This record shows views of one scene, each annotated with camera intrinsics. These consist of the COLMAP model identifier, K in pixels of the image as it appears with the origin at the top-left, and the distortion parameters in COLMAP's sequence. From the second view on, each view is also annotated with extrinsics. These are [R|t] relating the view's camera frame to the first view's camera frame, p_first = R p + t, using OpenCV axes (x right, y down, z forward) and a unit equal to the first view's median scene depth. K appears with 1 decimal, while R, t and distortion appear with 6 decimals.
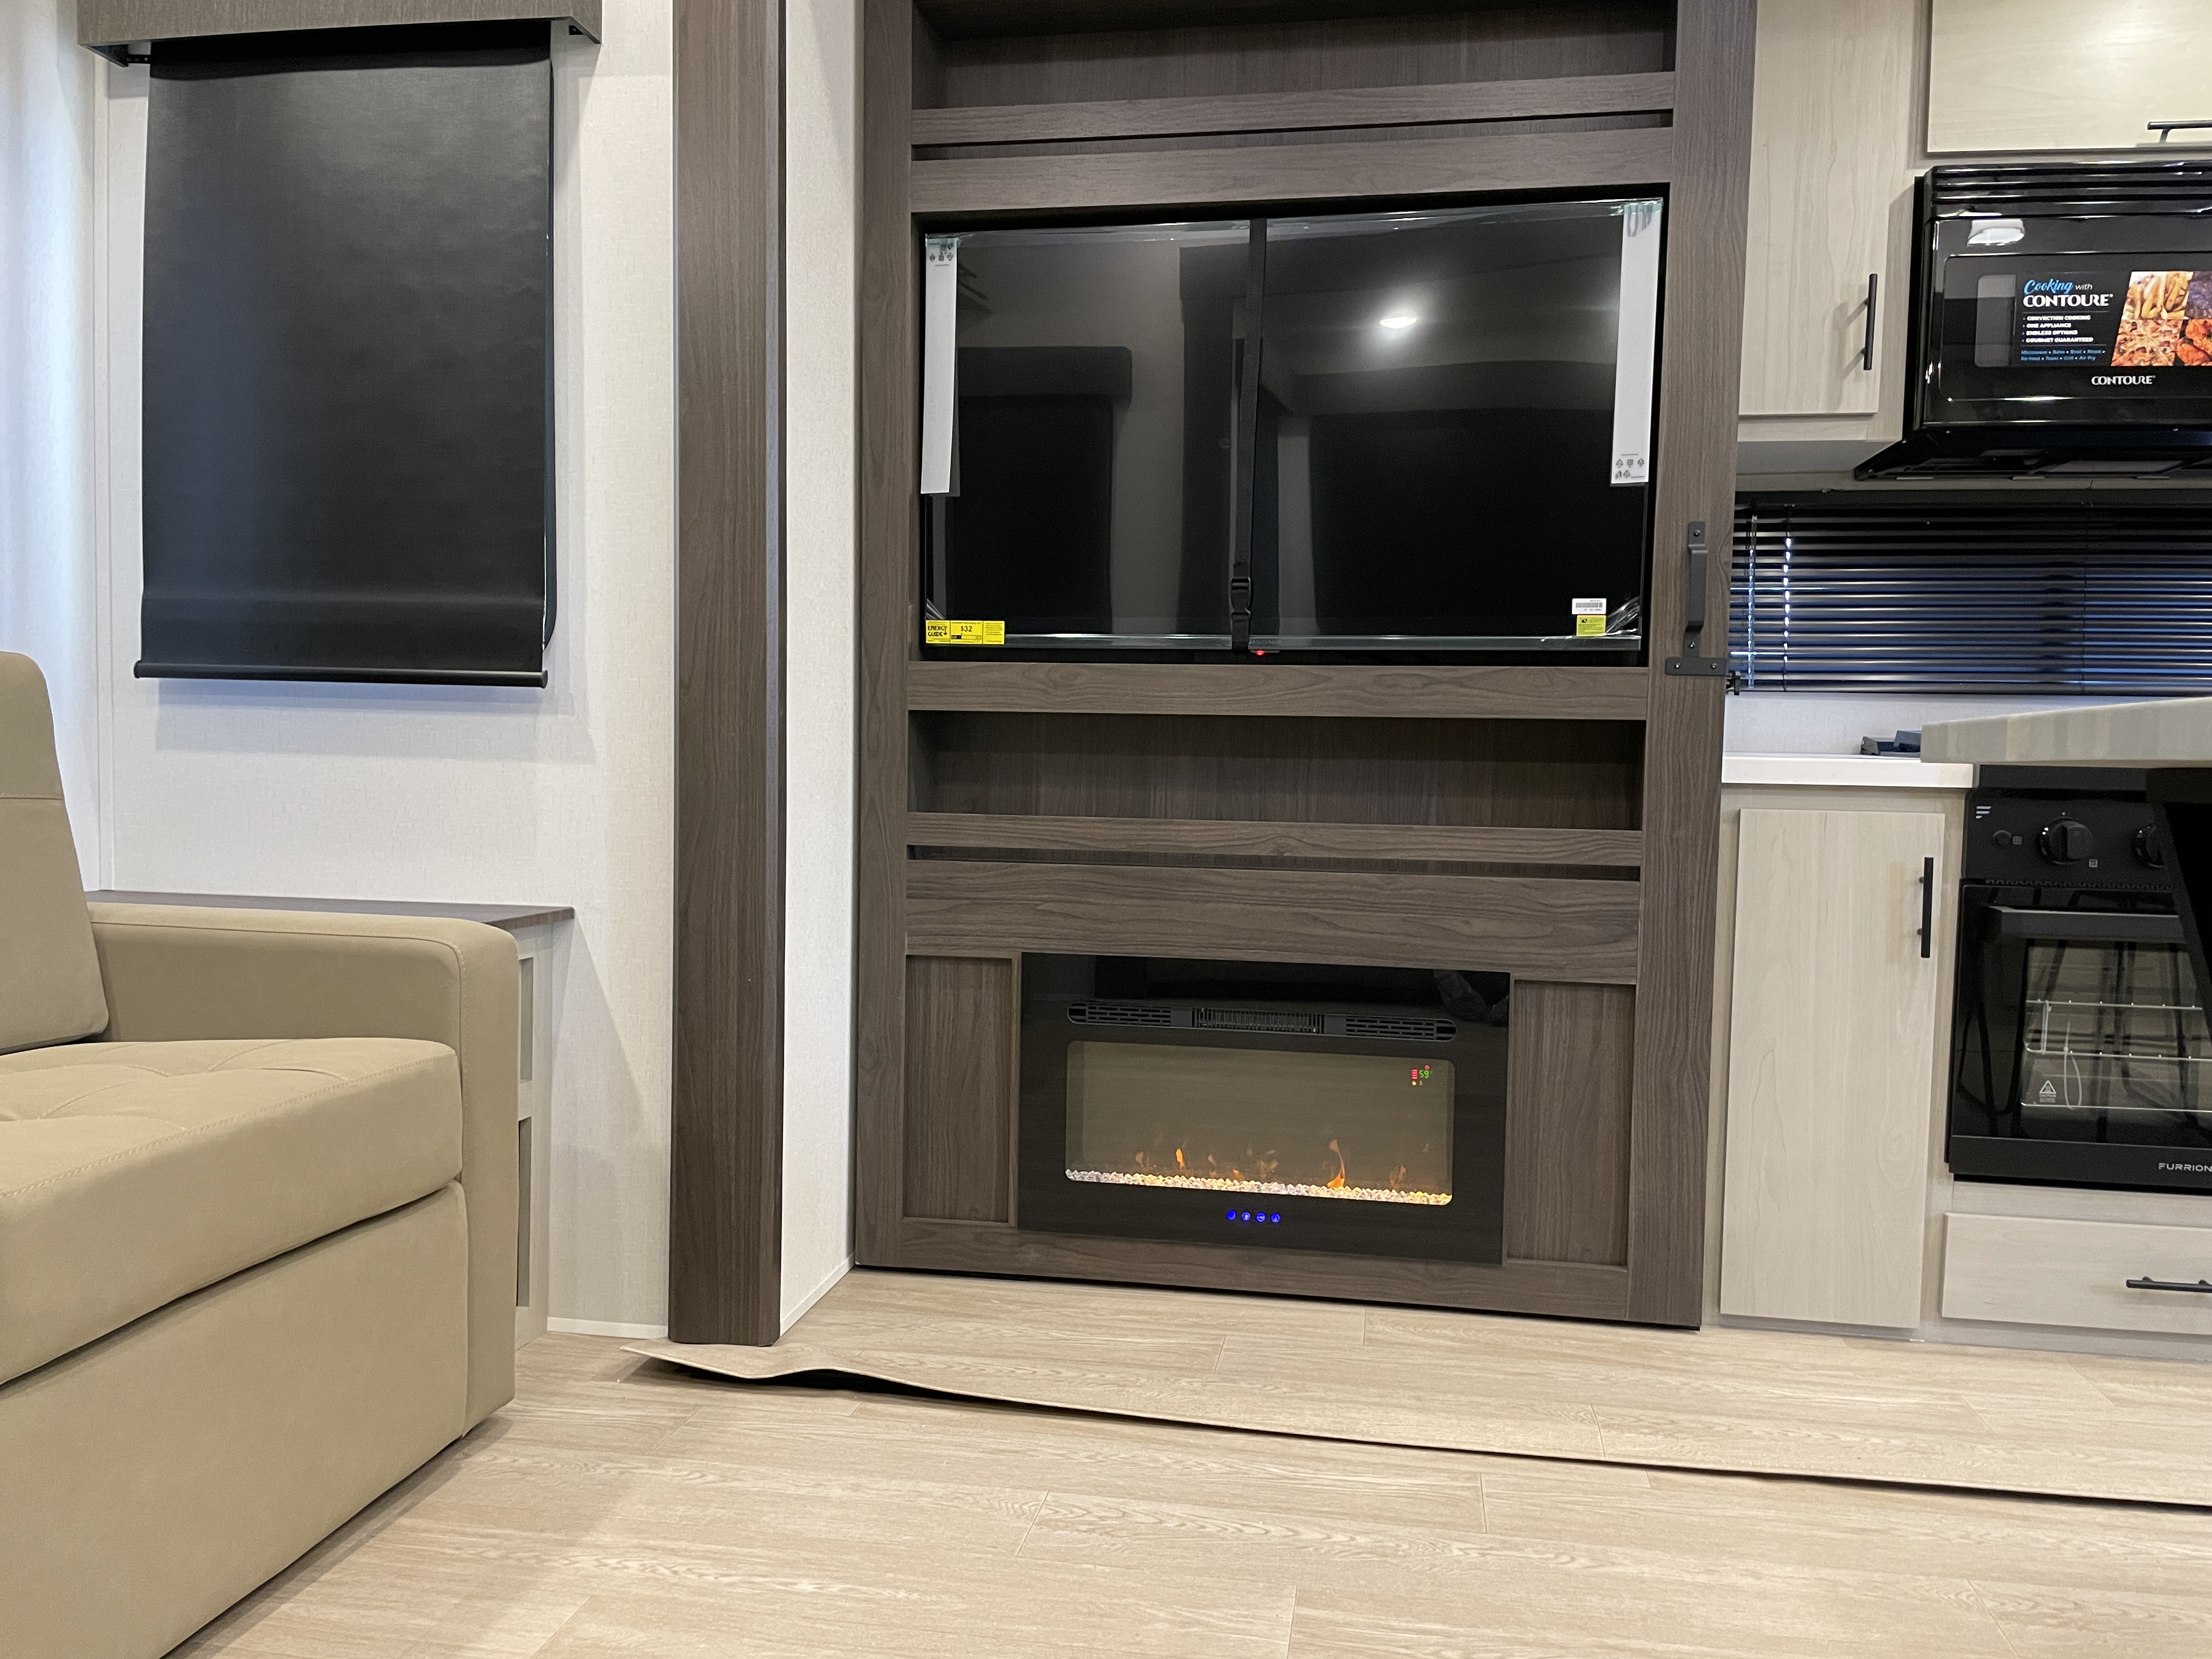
lens RADIAL K [[1660.9, 0, 1115.1], [0, 1660.9, 852.7], [0, 0, 1]] dist [0.080789, -0.113791]
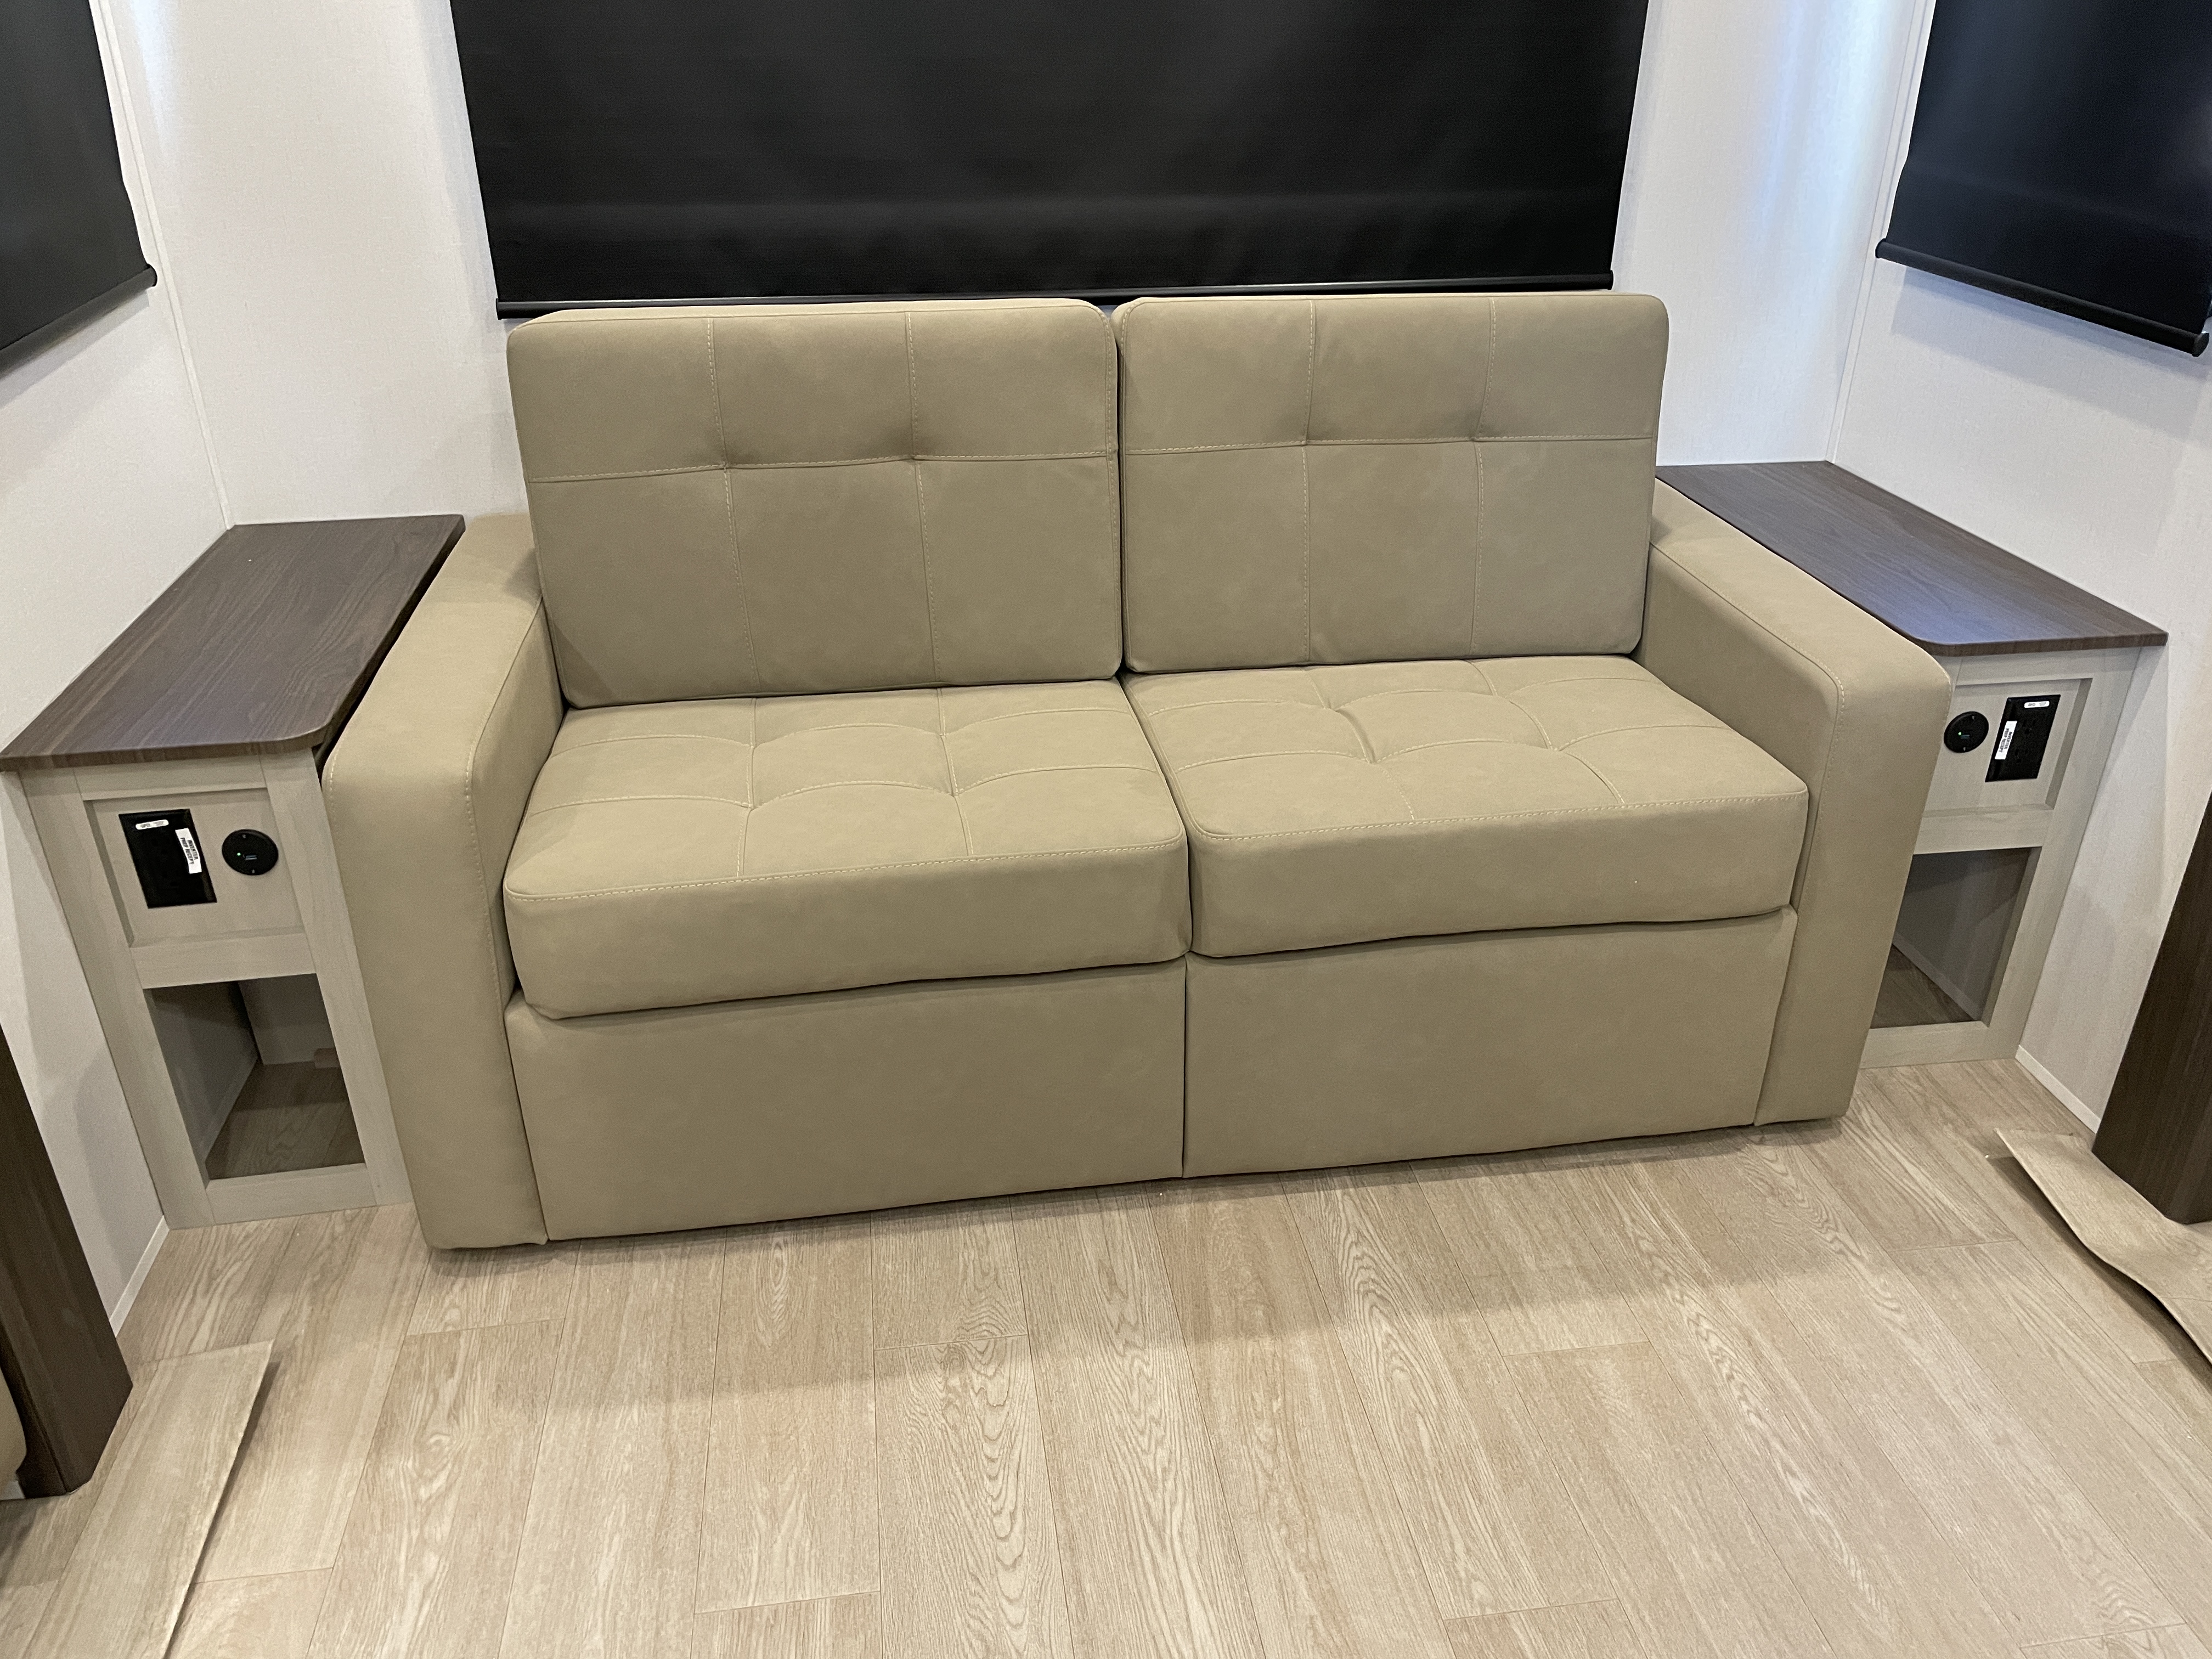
lens RADIAL K [[1674.7, 0, 1118.8], [0, 1674.7, 828.9], [0, 0, 1]] dist [0.084711, -0.116433]
pose [[0.316042, 0.420410, -0.850513, 0.242110], [-0.052530, 0.902840, 0.426756, -0.196793], [0.947290, -0.090195, 0.307420, 0.254875]]
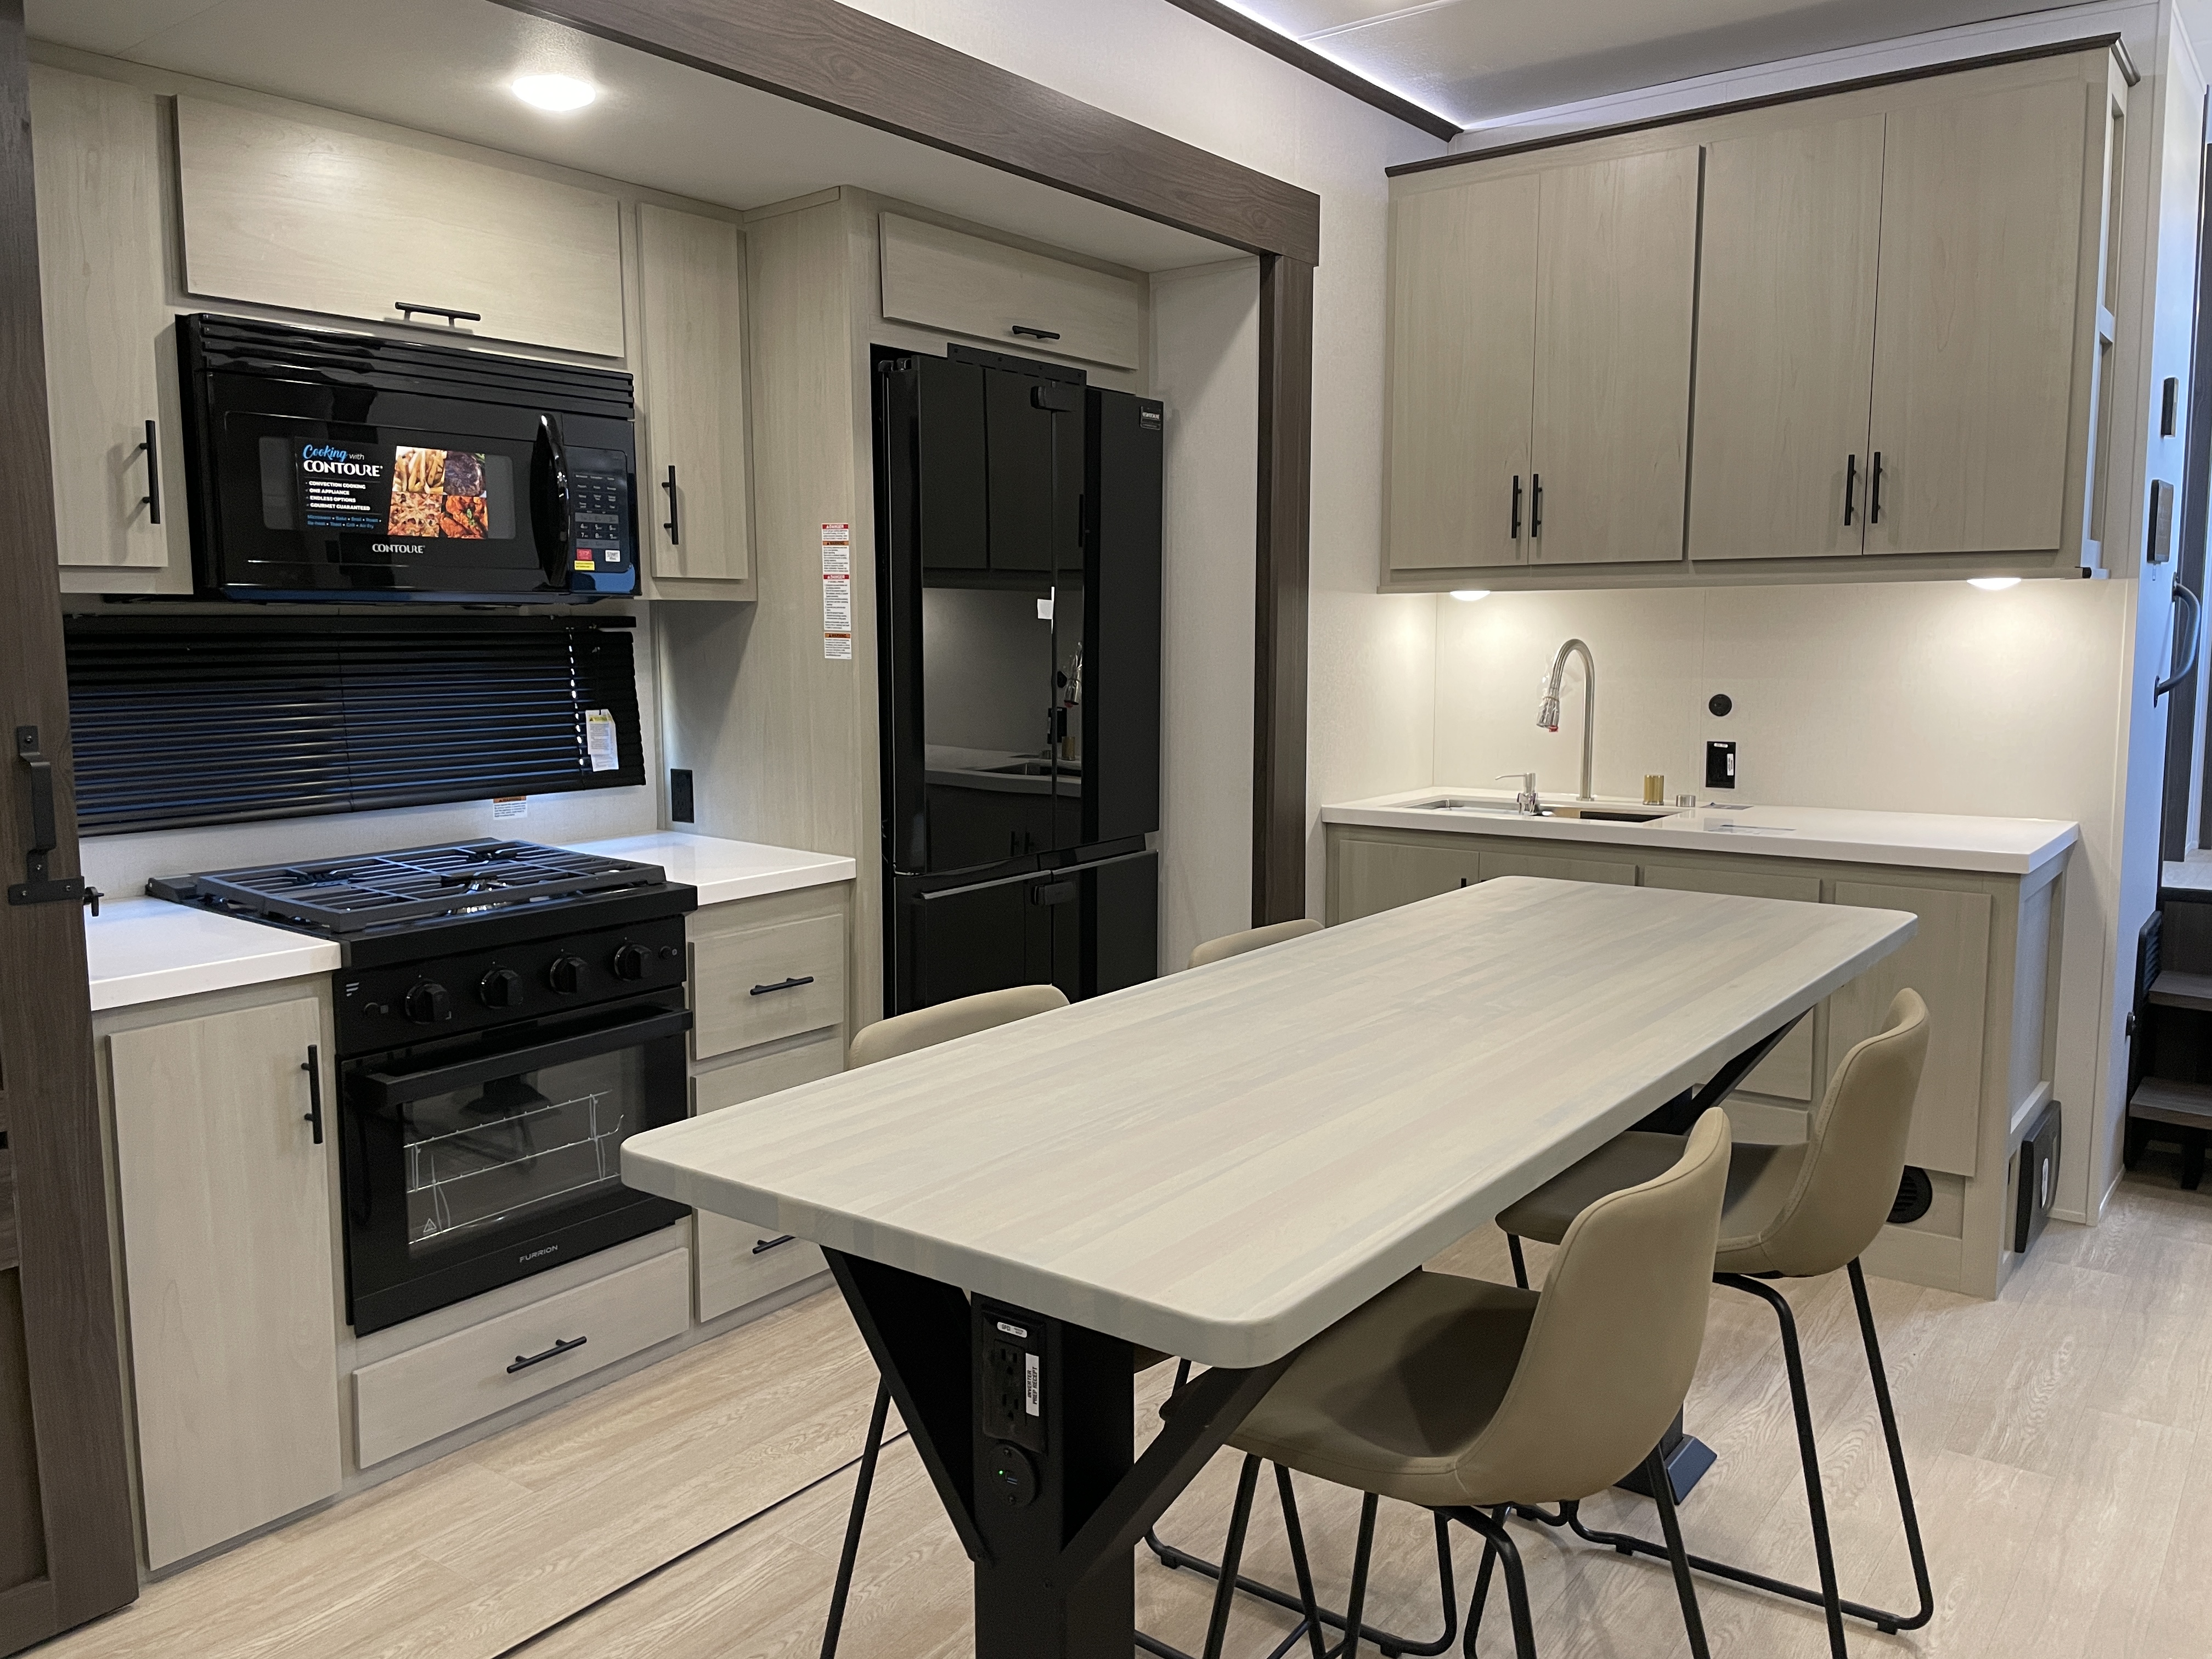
lens RADIAL K [[1674.7, 0, 1118.8], [0, 1674.7, 828.9], [0, 0, 1]] dist [0.084711, -0.116433]
pose [[0.453927, -0.132734, 0.881097, -0.162228], [0.062666, 0.991150, 0.117028, -0.203750], [-0.888832, 0.002093, 0.458228, 0.107663]]
